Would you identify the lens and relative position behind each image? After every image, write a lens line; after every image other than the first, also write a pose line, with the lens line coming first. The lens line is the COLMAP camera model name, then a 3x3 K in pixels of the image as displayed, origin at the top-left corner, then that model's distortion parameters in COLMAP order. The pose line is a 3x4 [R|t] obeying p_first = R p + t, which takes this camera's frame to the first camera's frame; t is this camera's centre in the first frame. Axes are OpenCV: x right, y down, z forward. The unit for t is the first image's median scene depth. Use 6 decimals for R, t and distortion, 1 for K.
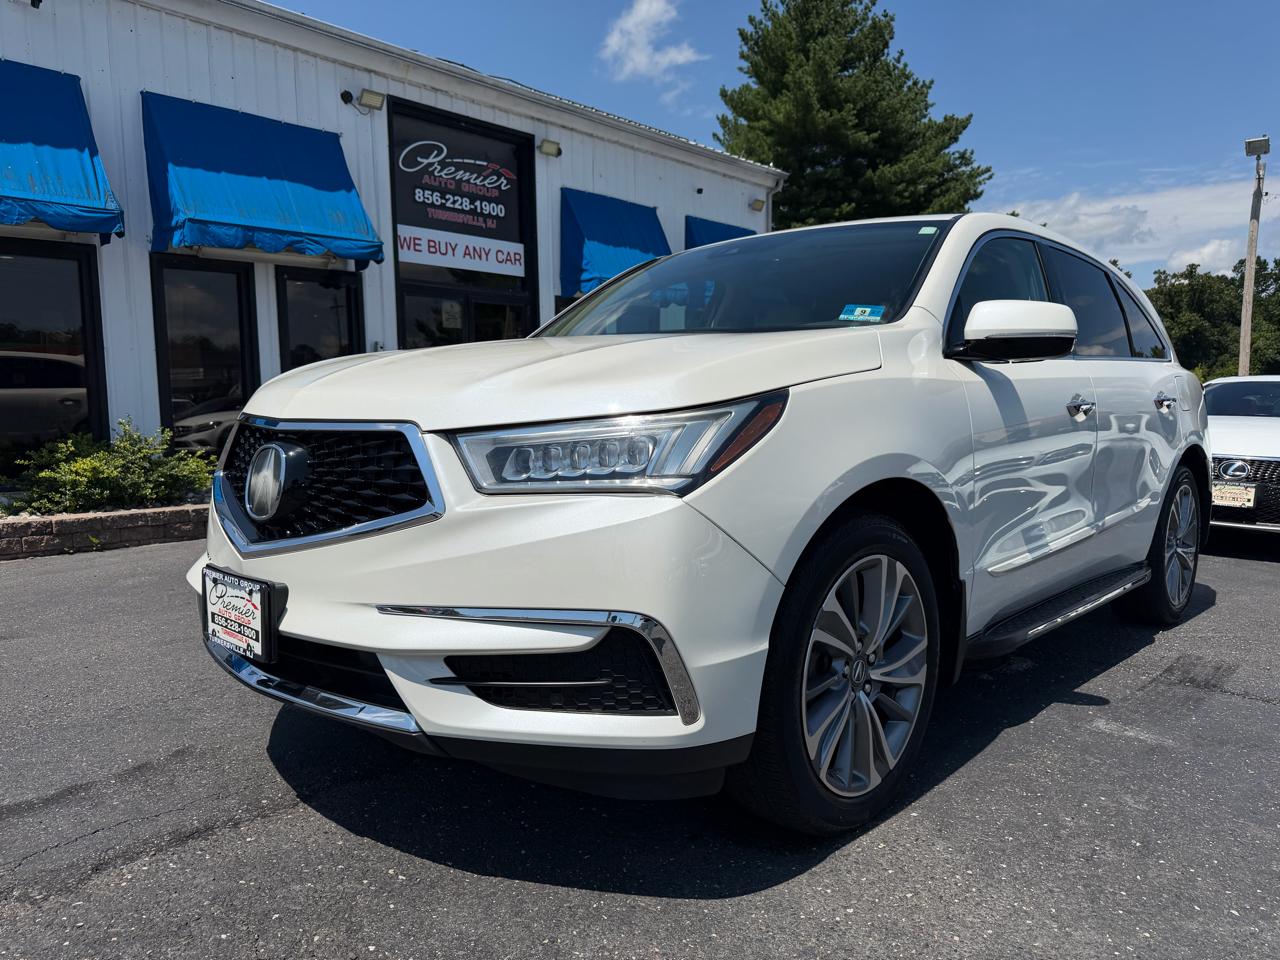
lens RADIAL K [[906.1, 0, 643.8], [0, 906.1, 487.9], [0, 0, 1]] dist [0.007242, -0.007792]
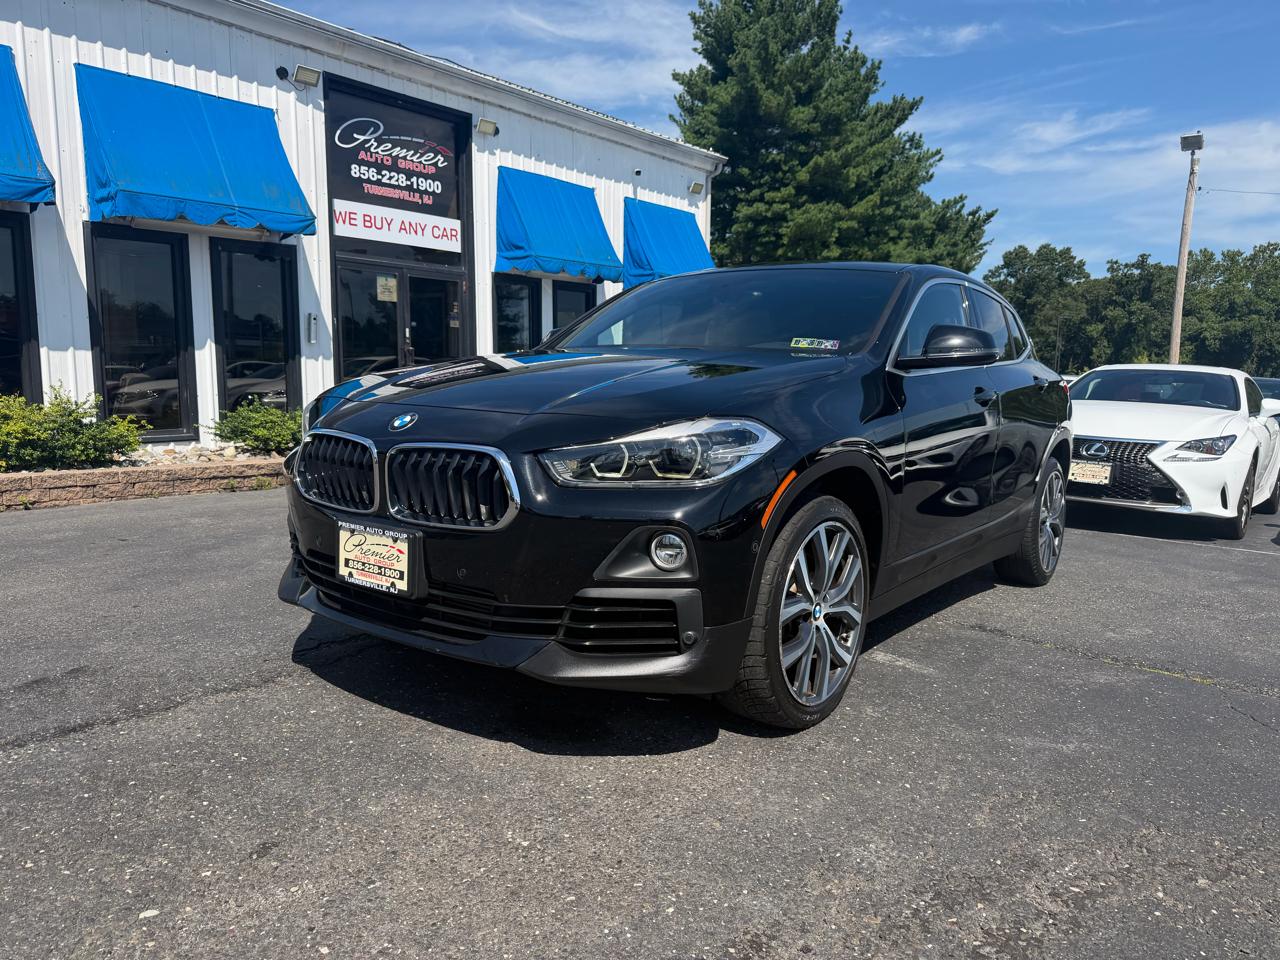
lens RADIAL K [[907.2, 0, 633.7], [0, 907.2, 483.7], [0, 0, 1]] dist [0.003903, -0.005449]
pose [[0.999355, 0.016523, 0.031897, 0.038669], [-0.017162, 0.999655, 0.019863, 0.005194], [-0.031558, -0.020398, 0.999294, -0.041122]]
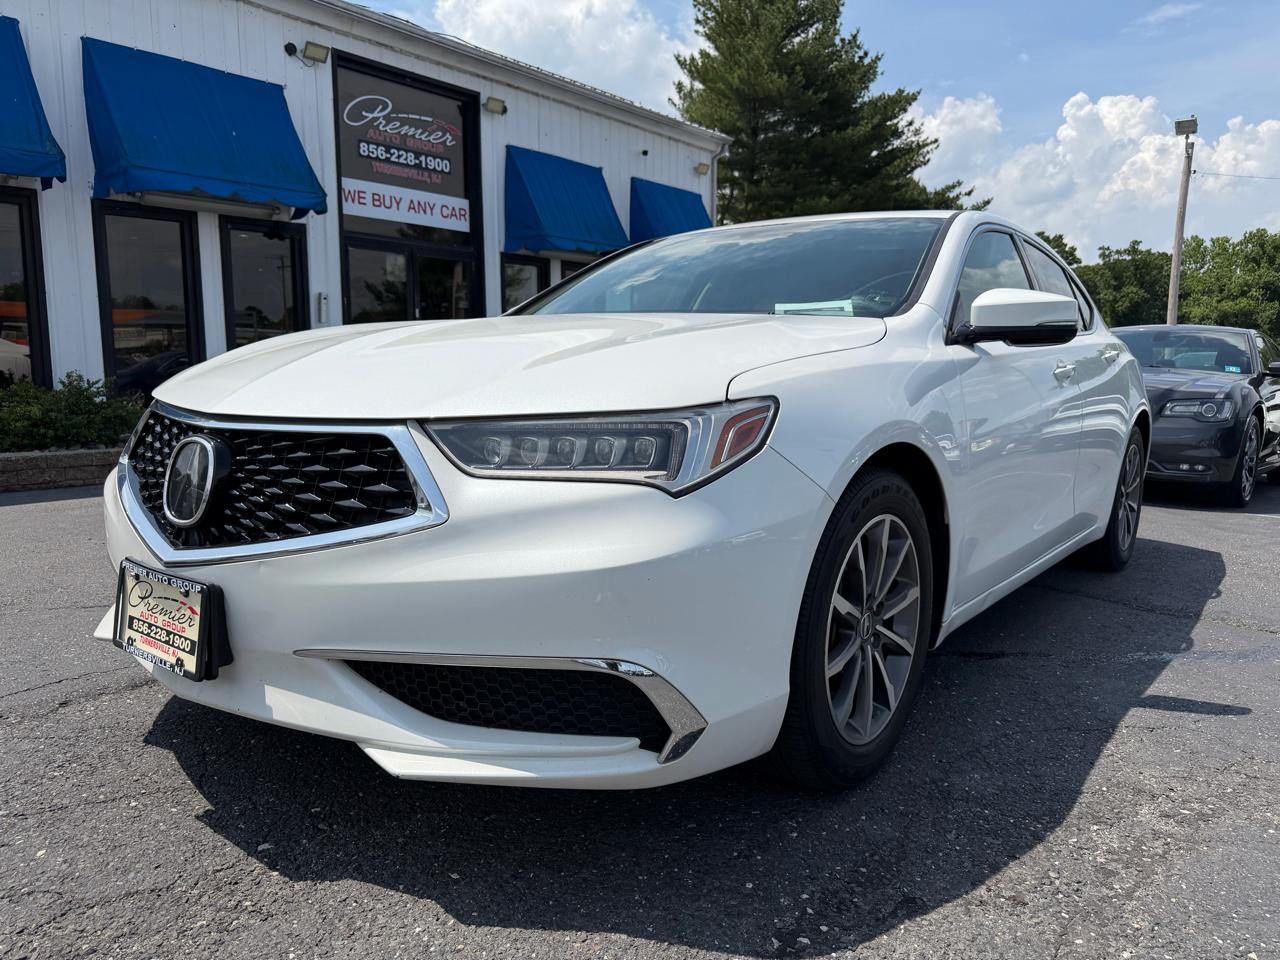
lens RADIAL K [[912.2, 0, 645.5], [0, 912.2, 477.3], [0, 0, 1]] dist [-0.007545, 0.005769]
pose [[0.998663, 0.006744, 0.051260, 0.016293], [-0.007916, 0.999711, 0.022702, 0.017914], [-0.051092, -0.023077, 0.998427, -0.039135]]
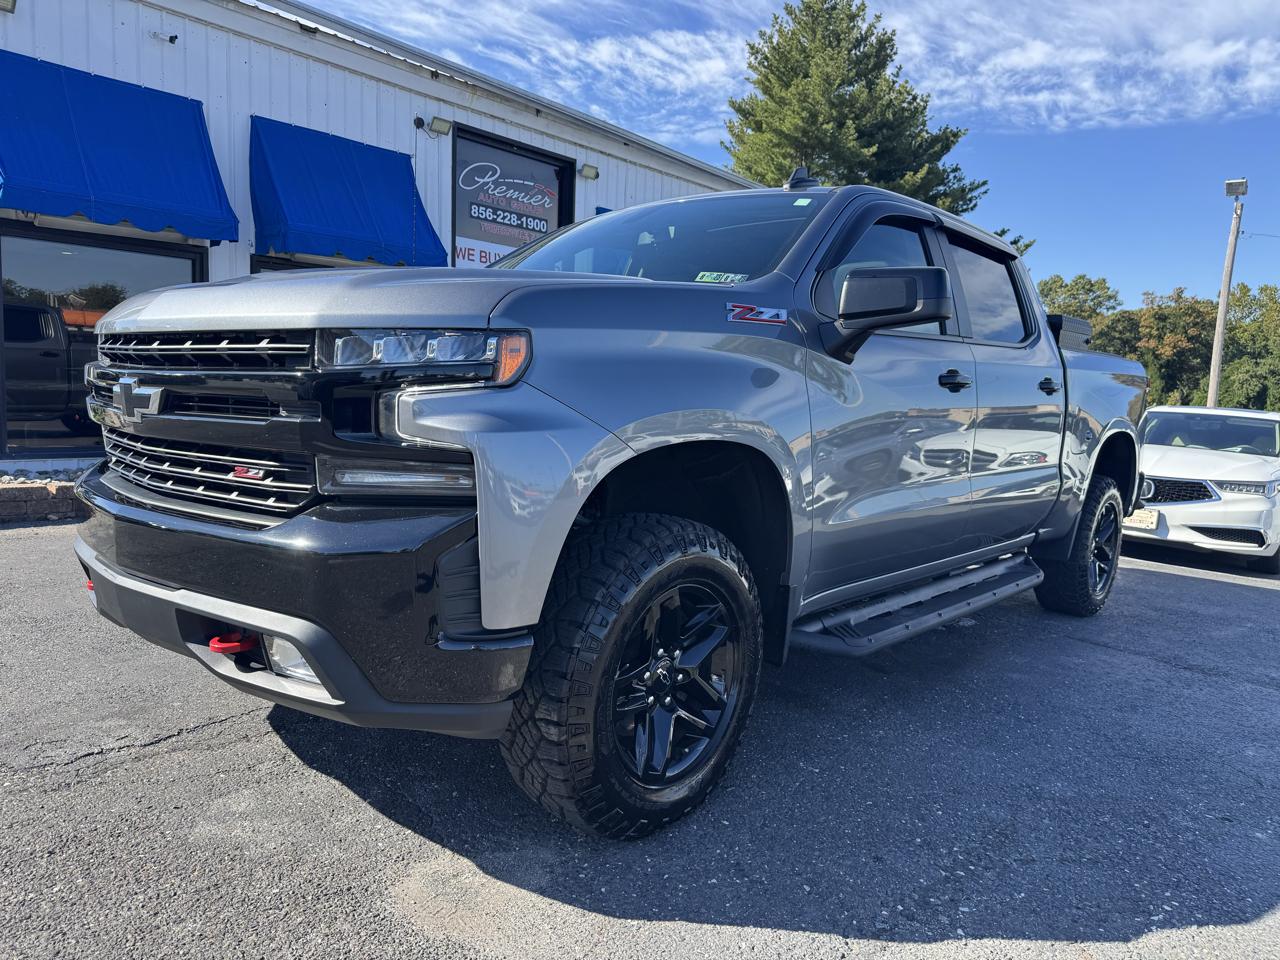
lens RADIAL K [[894.5, 0, 637.3], [0, 894.5, 486.9], [0, 0, 1]] dist [0.048670, -0.064742]
pose [[0.998640, 0.051384, 0.008868, -0.036262], [-0.051464, 0.998633, 0.009086, 0.000303], [-0.008389, -0.009530, 0.999919, -0.119397]]
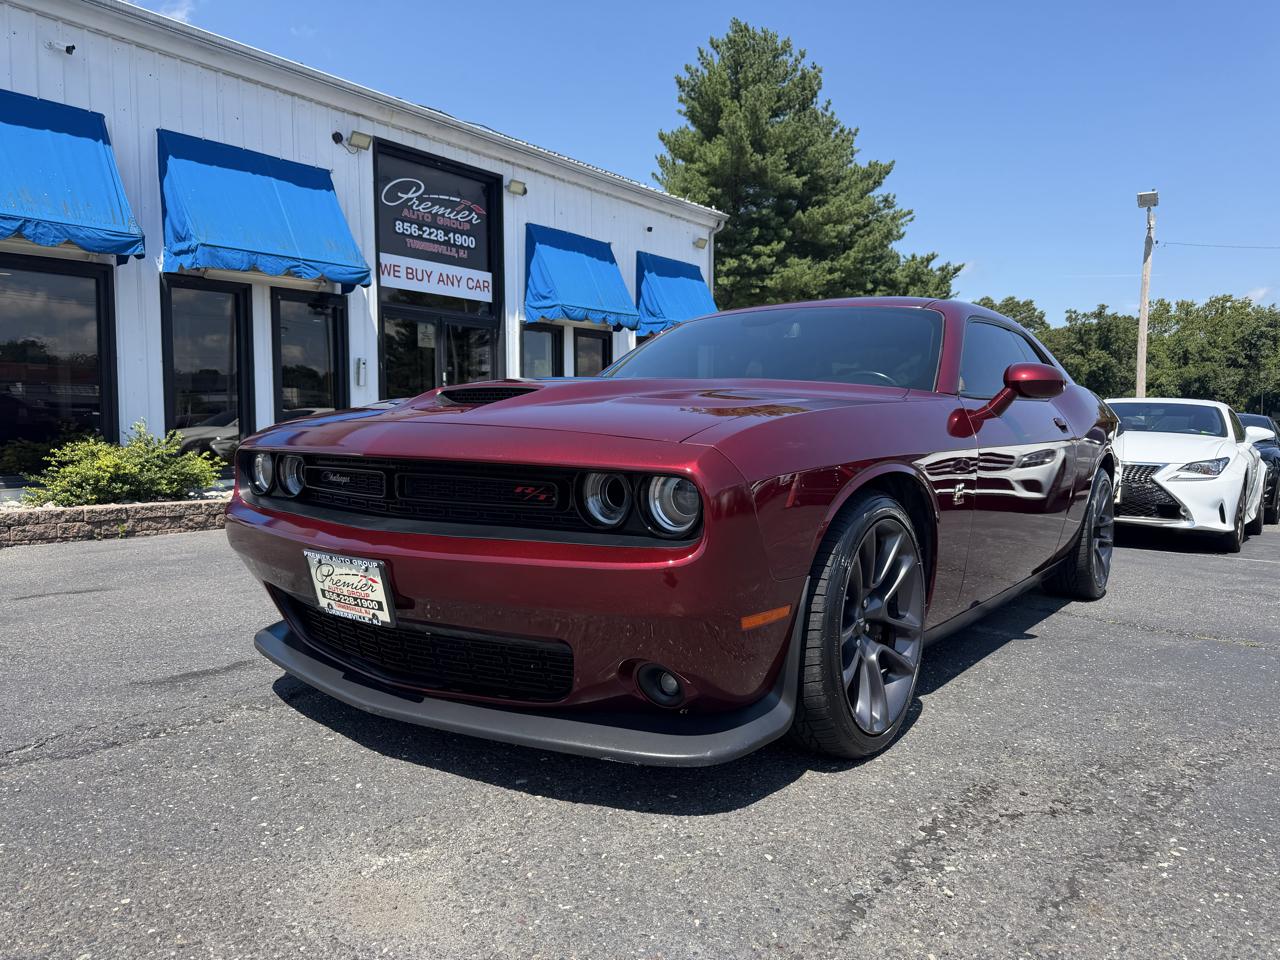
lens RADIAL K [[900.7, 0, 635.8], [0, 900.7, 475.5], [0, 0, 1]] dist [0.031368, -0.039480]
pose [[0.997857, 0.007858, 0.064961, -0.029214], [-0.004953, 0.998985, -0.044761, 0.024904], [-0.065247, 0.044343, 0.996883, -0.093199]]
